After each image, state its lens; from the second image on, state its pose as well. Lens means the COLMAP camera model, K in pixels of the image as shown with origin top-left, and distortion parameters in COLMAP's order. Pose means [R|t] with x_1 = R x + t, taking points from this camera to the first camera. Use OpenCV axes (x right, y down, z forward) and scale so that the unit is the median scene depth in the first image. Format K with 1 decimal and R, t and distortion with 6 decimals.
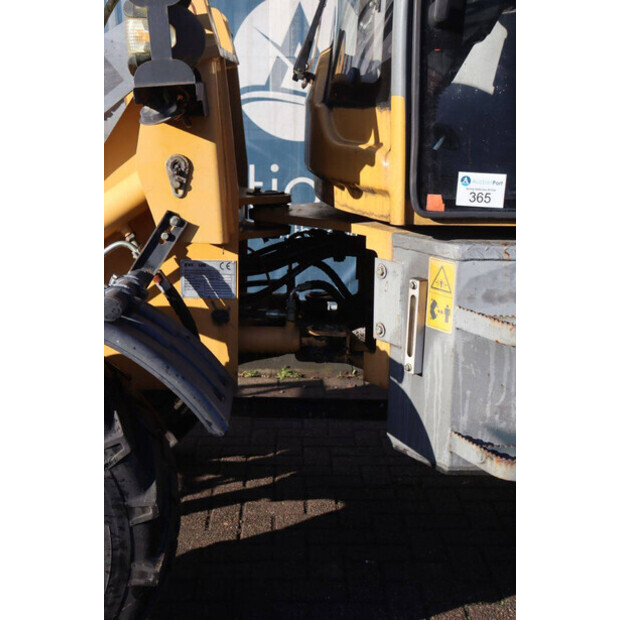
lens RADIAL K [[950.9, 0, 310.5], [0, 950.9, 311.6], [0, 0, 1]] dist [0.113754, 0.000000]
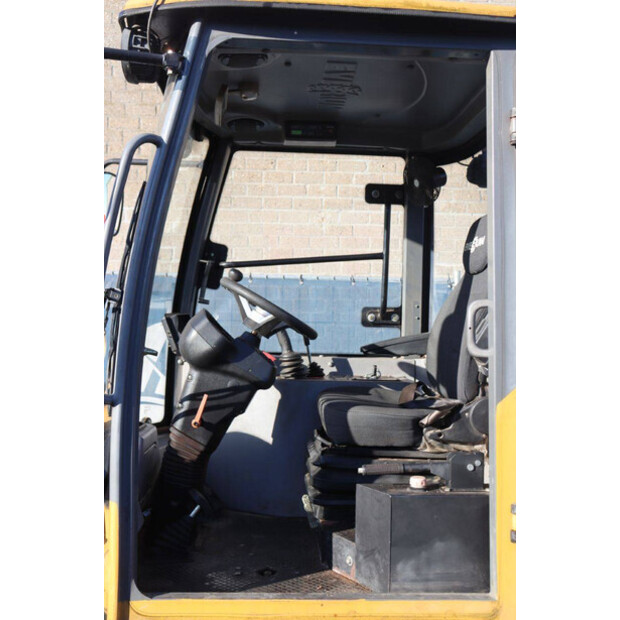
lens RADIAL K [[714.6, 0, 311.4], [0, 714.6, 308.3], [0, 0, 1]] dist [0.016178, 0.000000]
pose [[0.998519, 0.008088, 0.053799, 0.247529], [0.006001, 0.966479, -0.256675, -0.211003], [-0.054072, 0.256618, 0.964999, 0.155091]]
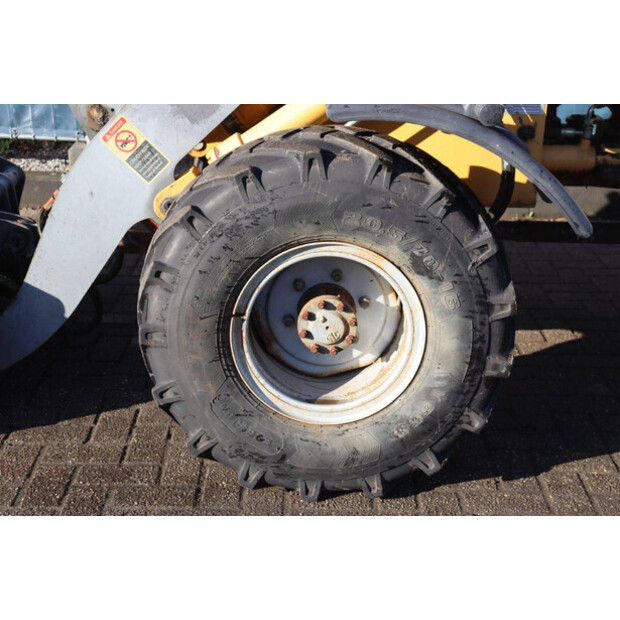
lens RADIAL K [[1079.8, 0, 308.6], [0, 1079.8, 310.7], [0, 0, 1]] dist [0.175460, 0.000000]
pose [[0.999796, 0.009464, -0.017816, -0.331502], [-0.007172, 0.992179, 0.124614, 0.054236], [0.018856, -0.124461, 0.992045, -0.191833]]
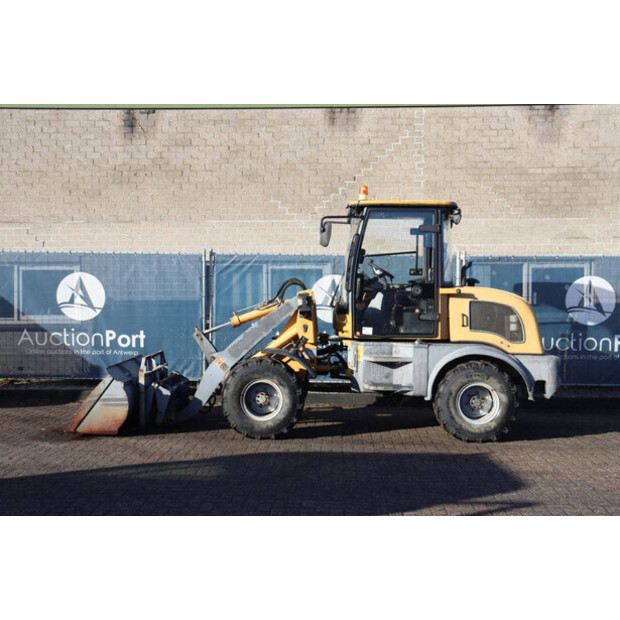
lens RADIAL K [[811.8, 0, 313.7], [0, 811.8, 306.5], [0, 0, 1]] dist [0.029723, 0.000000]
pose [[0.998810, -0.003002, -0.048672, 0.101004], [-0.006987, 0.978995, -0.203766, 0.564878], [0.048261, 0.203864, 0.977809, -2.922918]]
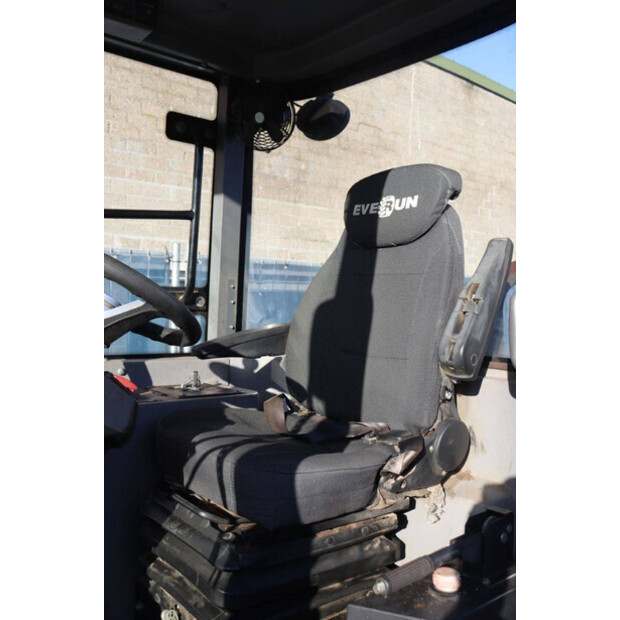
lens RADIAL K [[611.4, 0, 306.3], [0, 611.4, 308.8], [0, 0, 1]] dist [-0.076150, 0.000000]
pose [[0.771723, 0.000128, 0.635958, 0.065679], [0.137151, 0.976435, -0.166627, -0.359812], [-0.620993, 0.215812, 0.753520, 0.696574]]
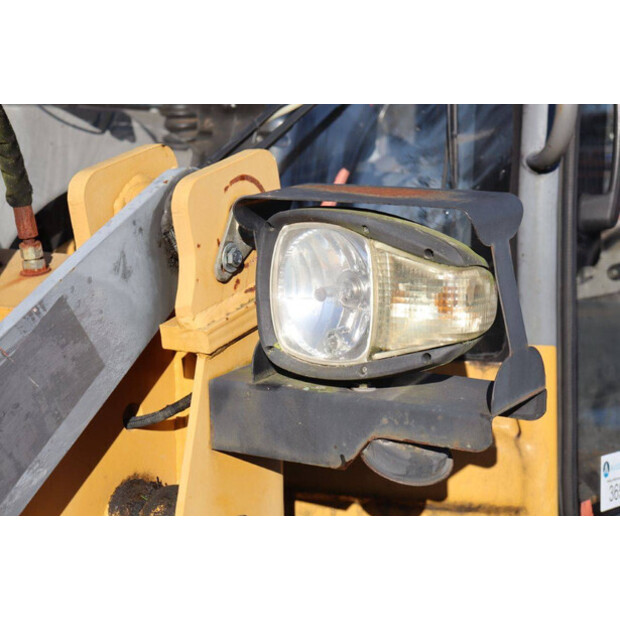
lens RADIAL K [[1405.0, 0, 310.3], [0, 1405.0, 309.5], [0, 0, 1]] dist [0.348095, 0.000000]
pose [[0.569986, -0.088231, 0.816903, -0.642082], [0.168137, 0.985704, -0.010853, -0.243397], [-0.804267, 0.143537, 0.576673, 0.573152]]
